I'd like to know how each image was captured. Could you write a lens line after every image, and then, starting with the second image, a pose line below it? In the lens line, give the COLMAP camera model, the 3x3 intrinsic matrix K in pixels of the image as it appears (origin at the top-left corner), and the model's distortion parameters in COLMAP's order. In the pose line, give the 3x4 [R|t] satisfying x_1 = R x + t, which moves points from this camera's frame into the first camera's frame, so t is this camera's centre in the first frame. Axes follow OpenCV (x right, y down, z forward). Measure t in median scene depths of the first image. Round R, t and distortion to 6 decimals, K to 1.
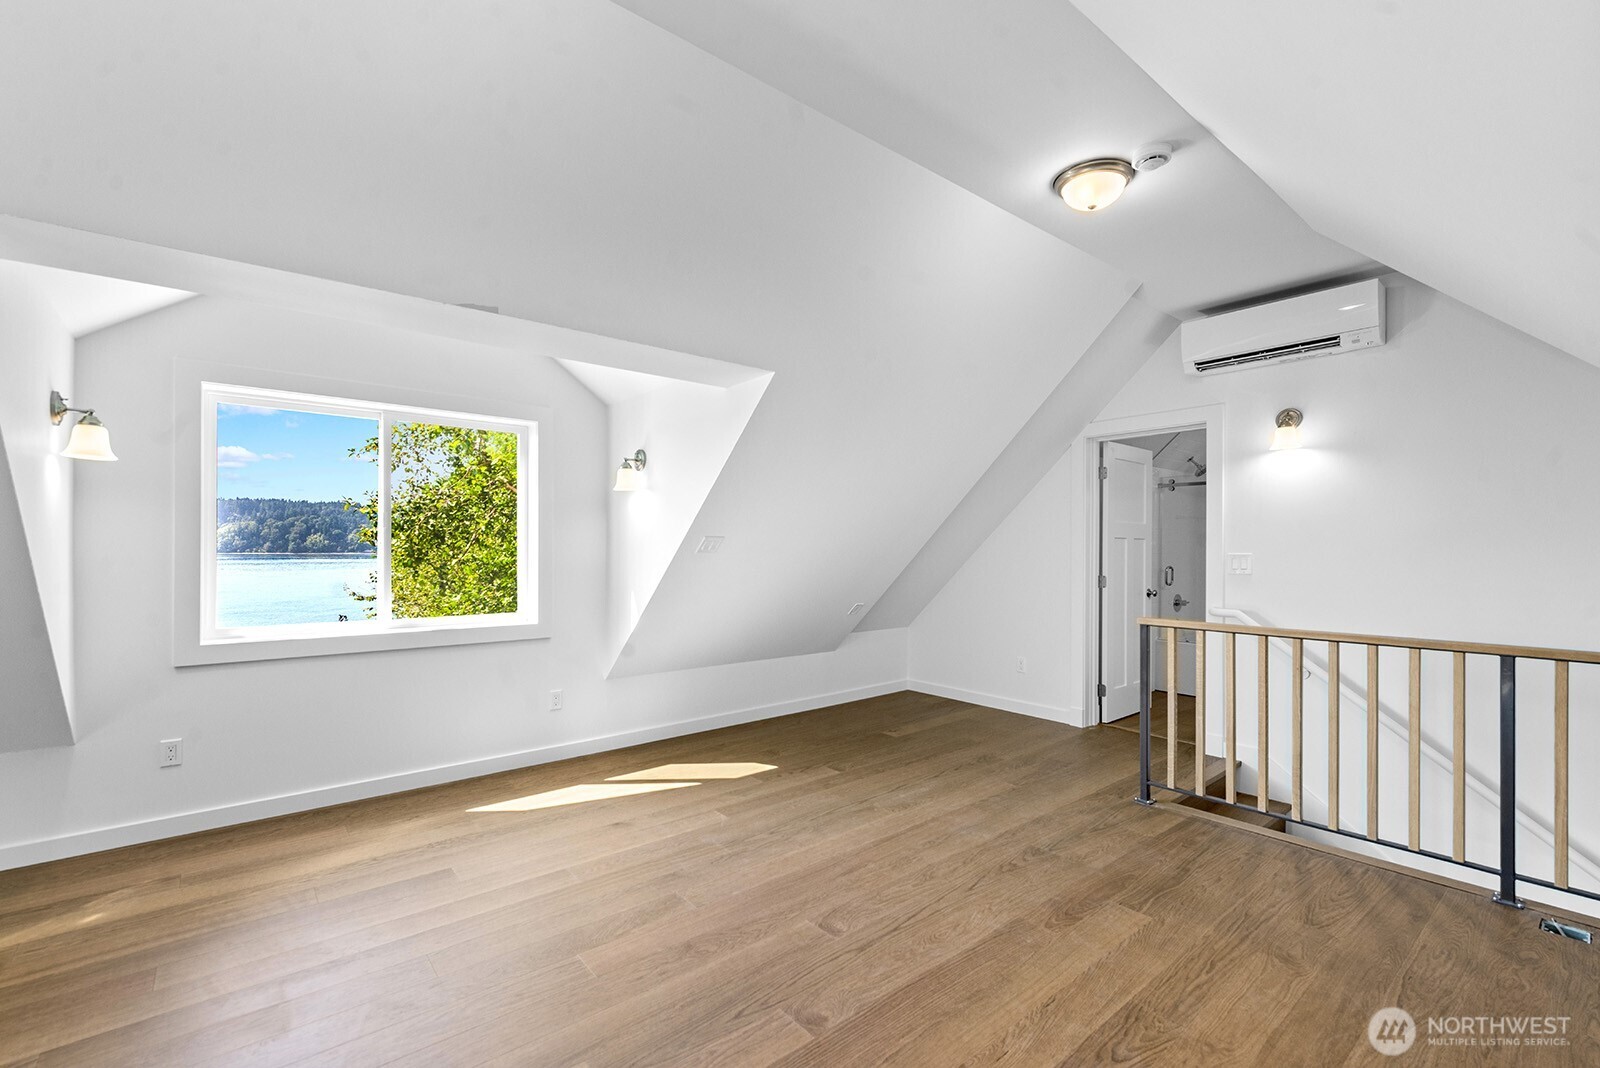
lens RADIAL K [[716.0, 0, 803.7], [0, 716.0, 540.6], [0, 0, 1]] dist [-0.000456, 0.000157]
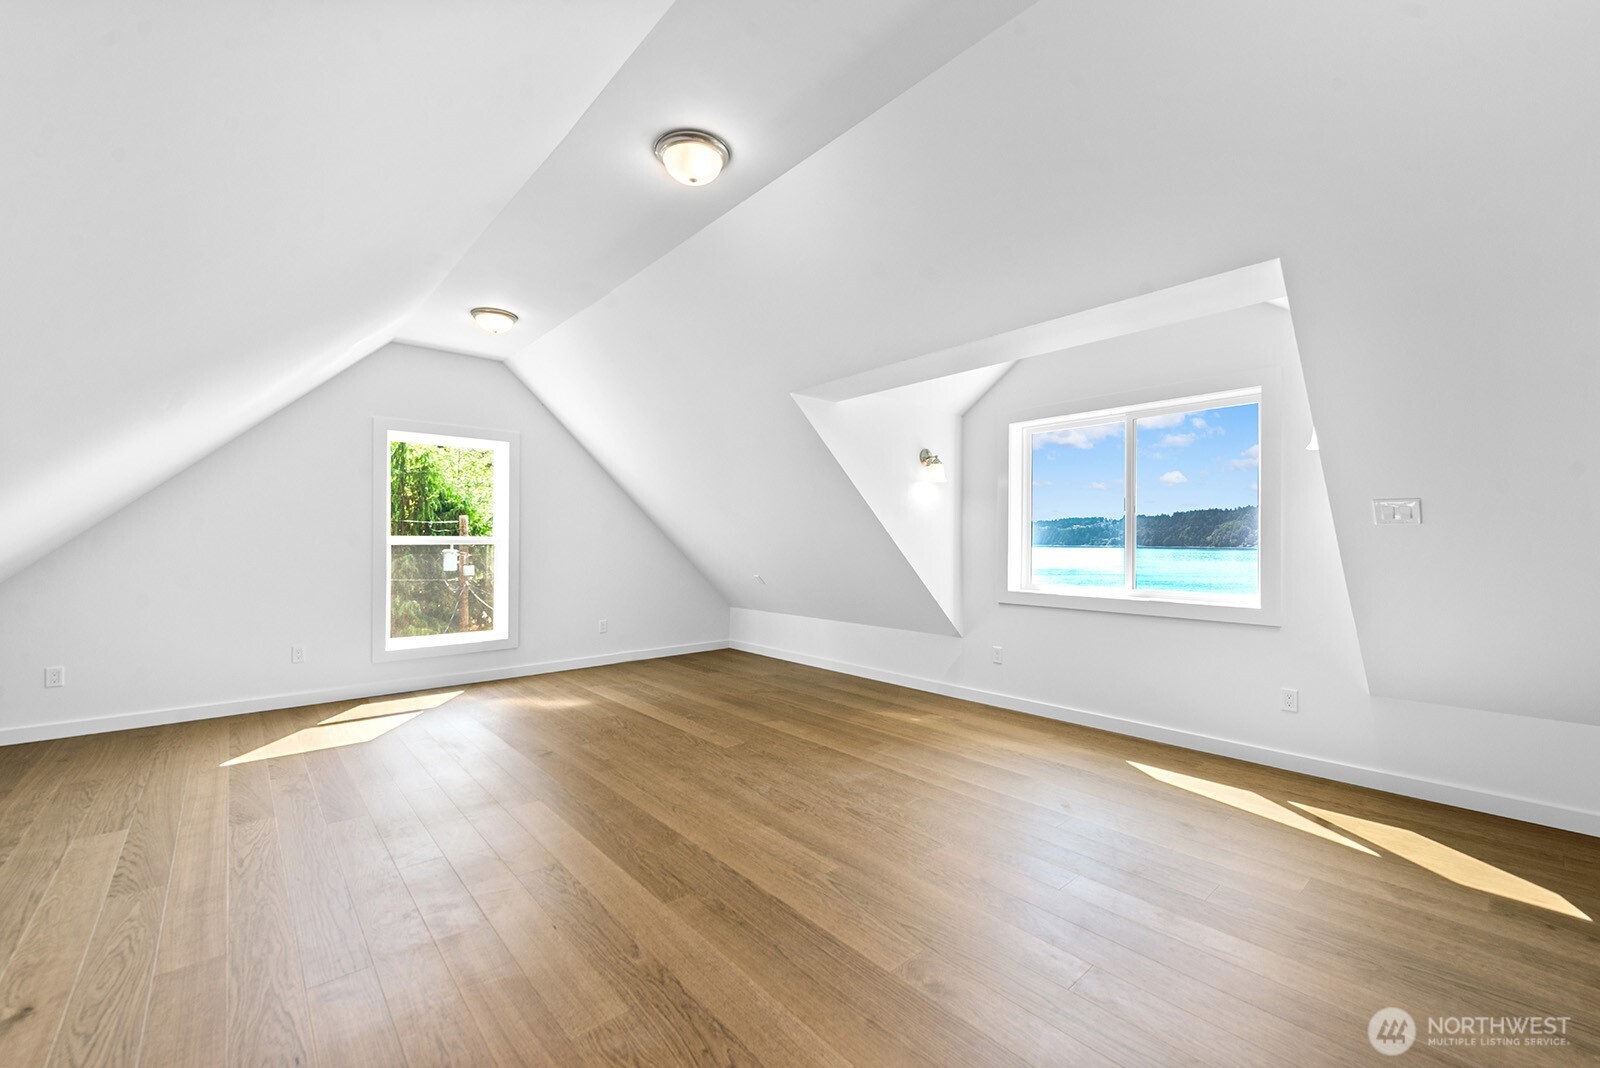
lens RADIAL K [[649.3, 0, 800.0], [0, 649.3, 532.8], [0, 0, 1]] dist [-0.000358, -0.000016]
pose [[0.030239, -0.006556, -0.999521, 0.546184], [0.000161, 0.999979, -0.006554, 0.024712], [0.999543, 0.000037, 0.030239, 0.463953]]
